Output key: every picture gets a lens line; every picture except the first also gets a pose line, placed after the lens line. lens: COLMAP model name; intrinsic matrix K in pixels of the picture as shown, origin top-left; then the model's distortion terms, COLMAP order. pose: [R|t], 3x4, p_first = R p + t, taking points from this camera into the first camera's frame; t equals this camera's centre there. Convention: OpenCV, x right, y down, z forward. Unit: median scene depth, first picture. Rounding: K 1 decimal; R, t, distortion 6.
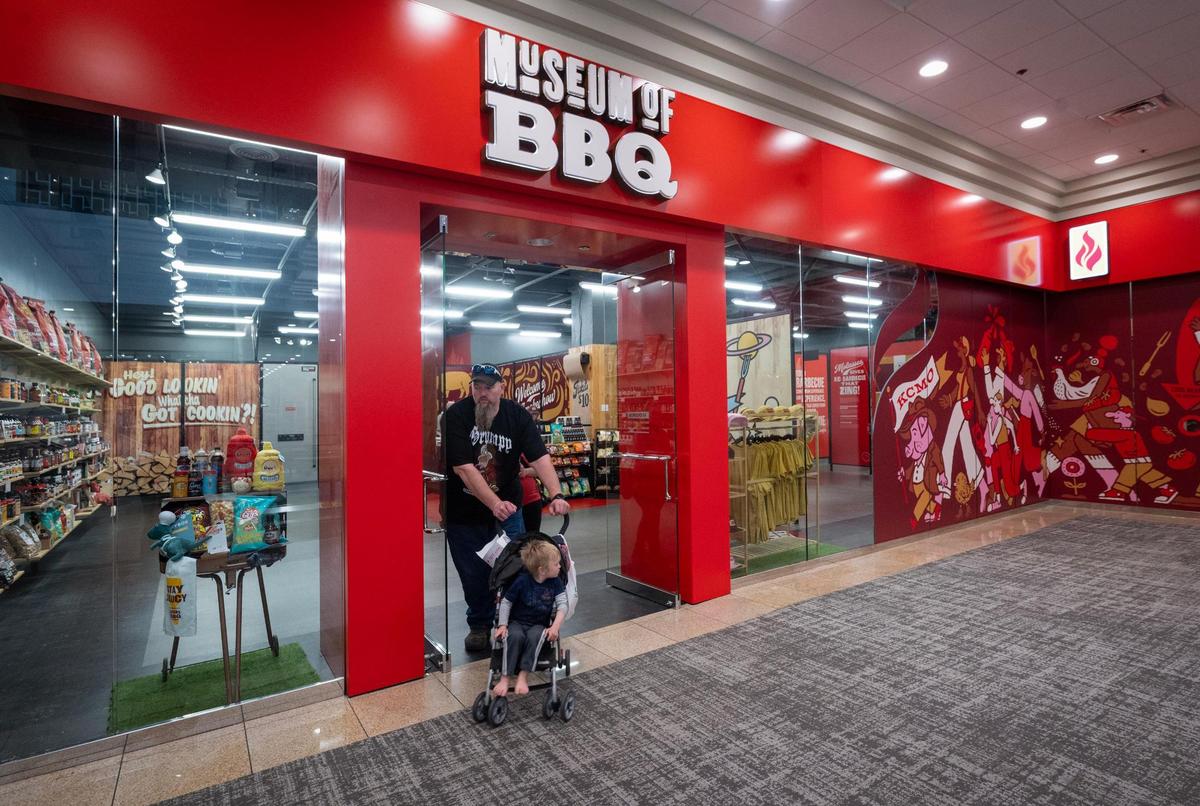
lens RADIAL K [[614.8, 0, 602.5], [0, 614.8, 406.0], [0, 0, 1]] dist [-0.000822, -0.000097]
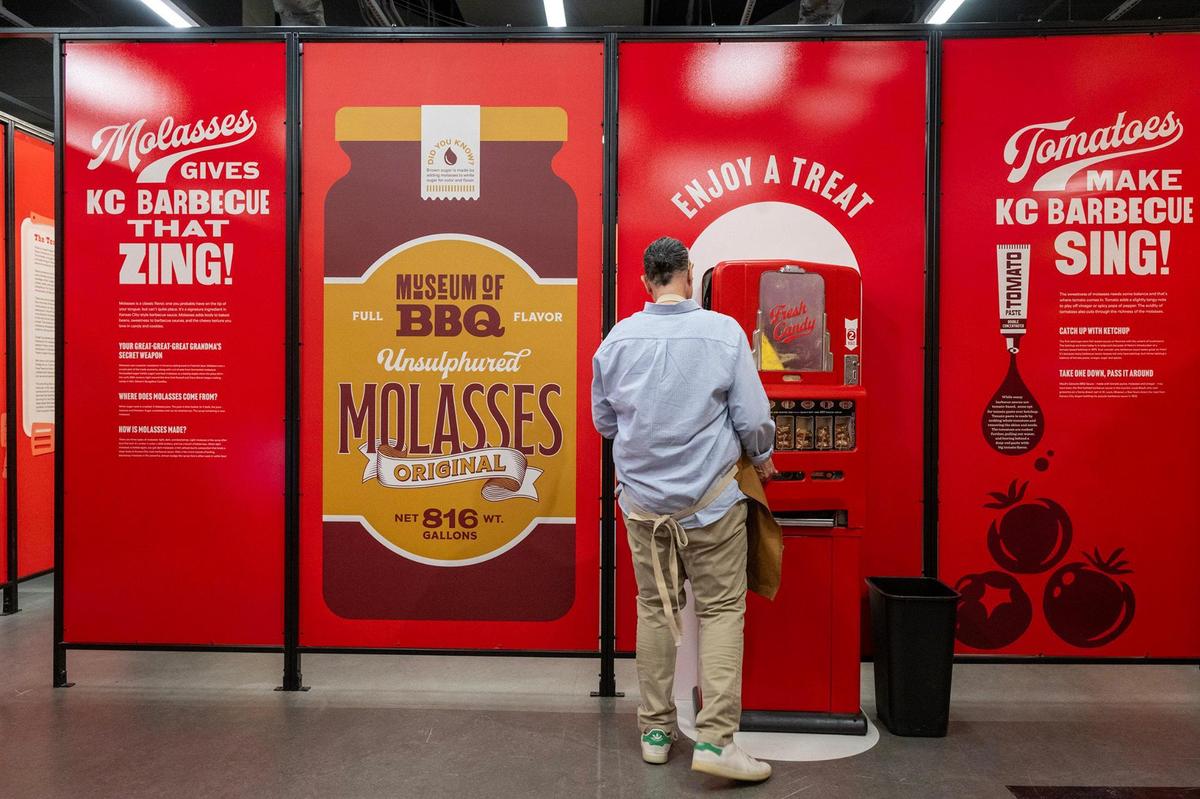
lens RADIAL K [[864.9, 0, 599.5], [0, 864.9, 401.1], [0, 0, 1]] dist [0.005377, 0.000897]
pose [[0.565577, 0.013818, 0.824580, 0.252020], [-0.024128, 0.999709, -0.000204, 0.014495], [-0.824343, -0.019781, 0.565746, 0.731715]]
